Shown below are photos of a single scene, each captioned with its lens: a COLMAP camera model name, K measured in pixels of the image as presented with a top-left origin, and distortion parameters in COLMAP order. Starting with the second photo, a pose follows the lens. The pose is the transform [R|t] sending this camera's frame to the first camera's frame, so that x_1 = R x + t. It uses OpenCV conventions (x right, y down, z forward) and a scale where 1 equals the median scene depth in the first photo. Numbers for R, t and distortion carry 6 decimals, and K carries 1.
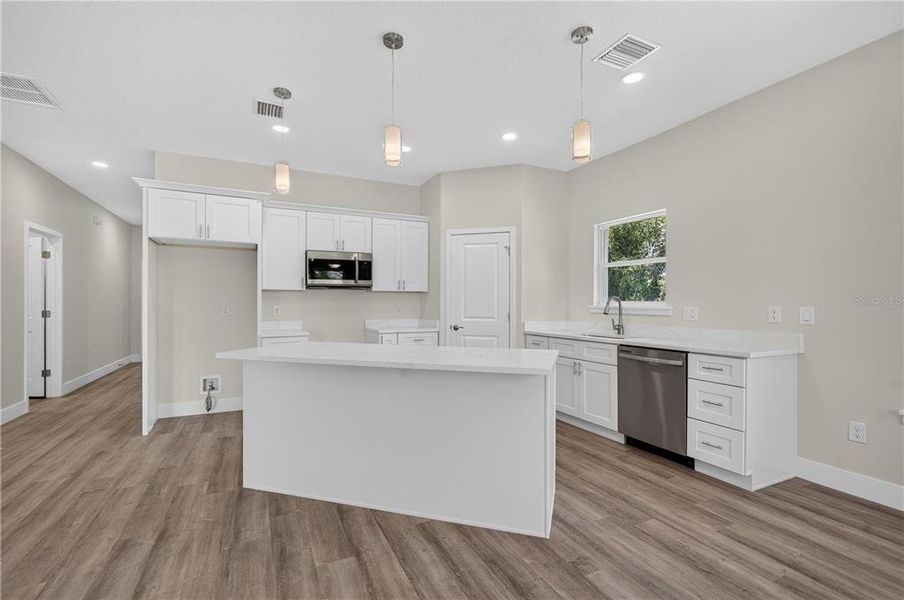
lens RADIAL K [[402.4, 0, 450.8], [0, 402.4, 303.6], [0, 0, 1]] dist [0.001607, 0.000377]
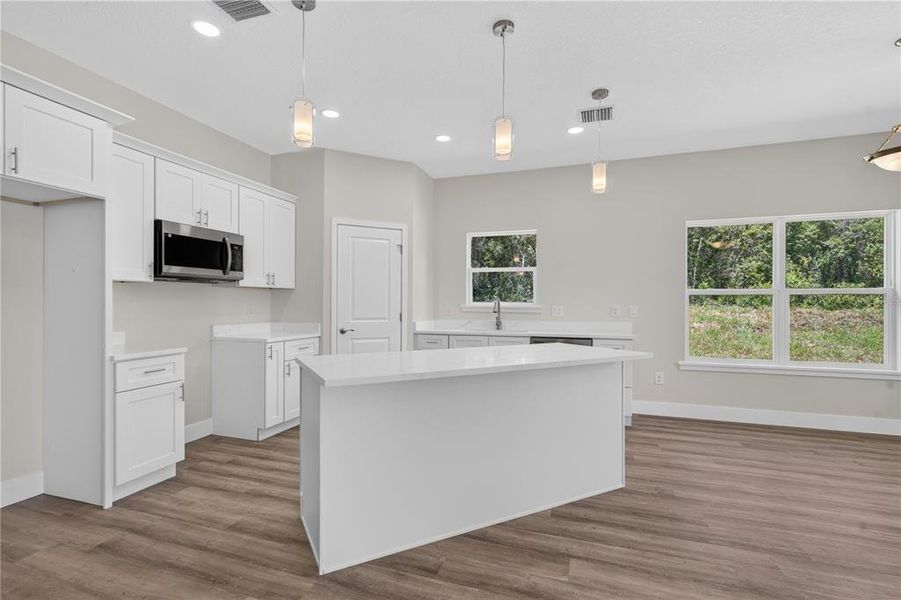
lens RADIAL K [[419.8, 0, 447.5], [0, 419.8, 305.7], [0, 0, 1]] dist [0.003983, 0.000980]
pose [[0.708114, -0.002576, 0.706093, -0.616753], [-0.001800, 0.999984, 0.005454, -0.000365], [-0.706096, -0.005134, 0.708098, 0.251547]]
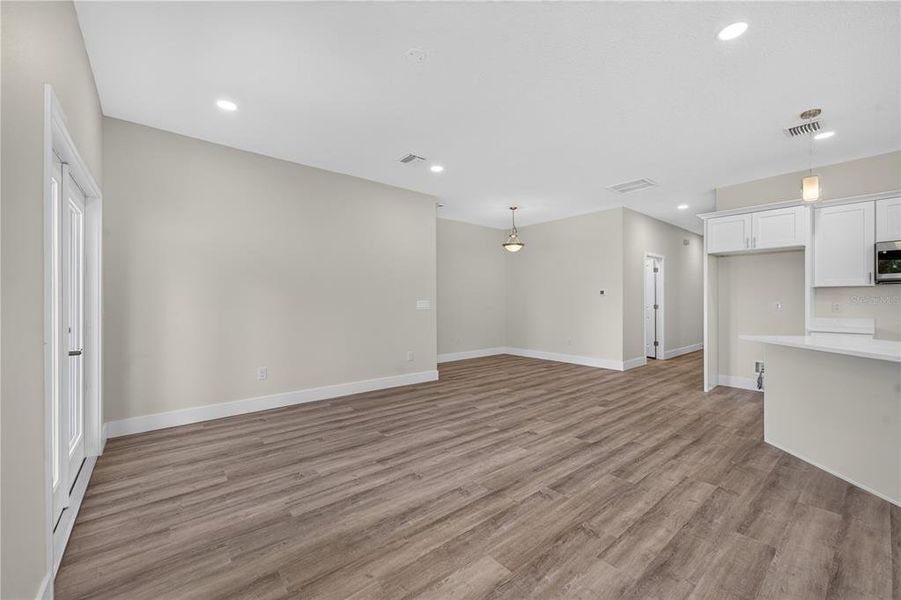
lens RADIAL K [[359.2, 0, 450.2], [0, 359.2, 301.4], [0, 0, 1]] dist [-0.017509, 0.009111]
pose [[0.234022, 0.001405, -0.972230, 0.261564], [0.000264, 0.999999, 0.001508, 0.002257], [0.972231, -0.000610, 0.234021, -0.182037]]
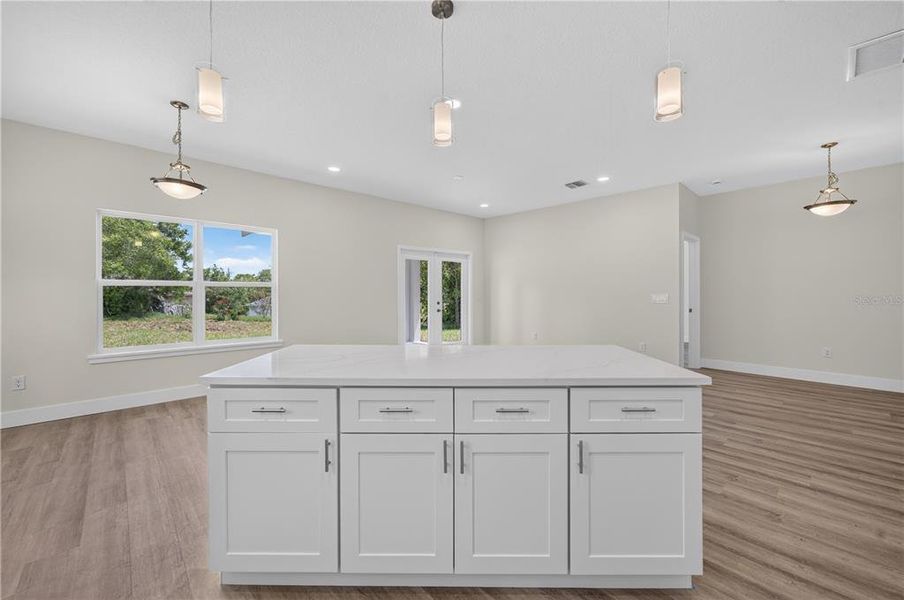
lens RADIAL K [[358.8, 0, 449.2], [0, 358.8, 293.0], [0, 0, 1]] dist [0.000720, 0.000312]
pose [[-0.958001, 0.001183, -0.286764, 0.049743], [0.000573, 0.999997, 0.002211, -0.006052], [0.286766, 0.001954, -0.957999, 1.165810]]
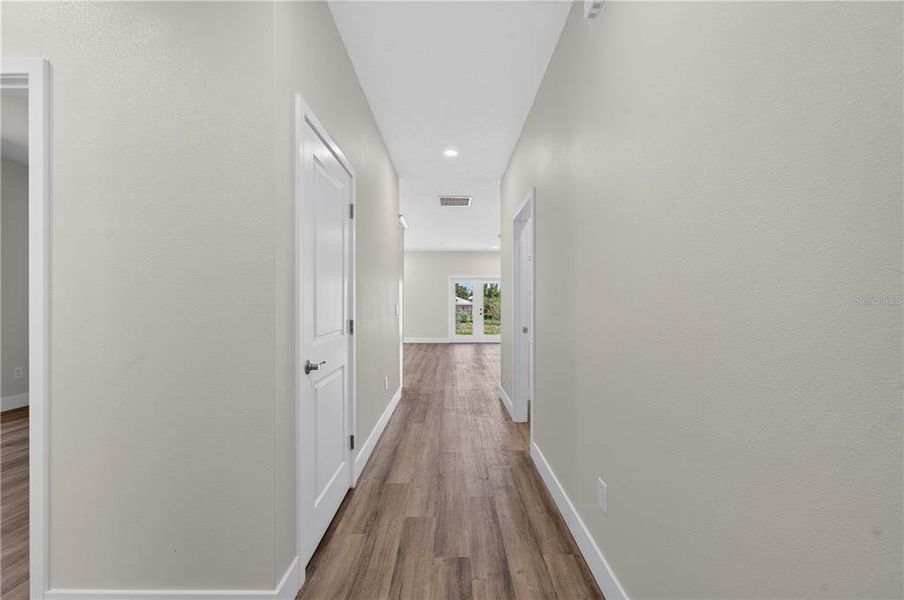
lens RADIAL K [[357.3, 0, 449.2], [0, 357.3, 301.7], [0, 0, 1]] dist [0.000838, 0.000385]
pose [[-0.893220, 0.012498, 0.449447, -1.561347], [0.010116, 0.999919, -0.007701, 0.007154], [-0.449507, -0.002332, -0.893274, 2.189766]]
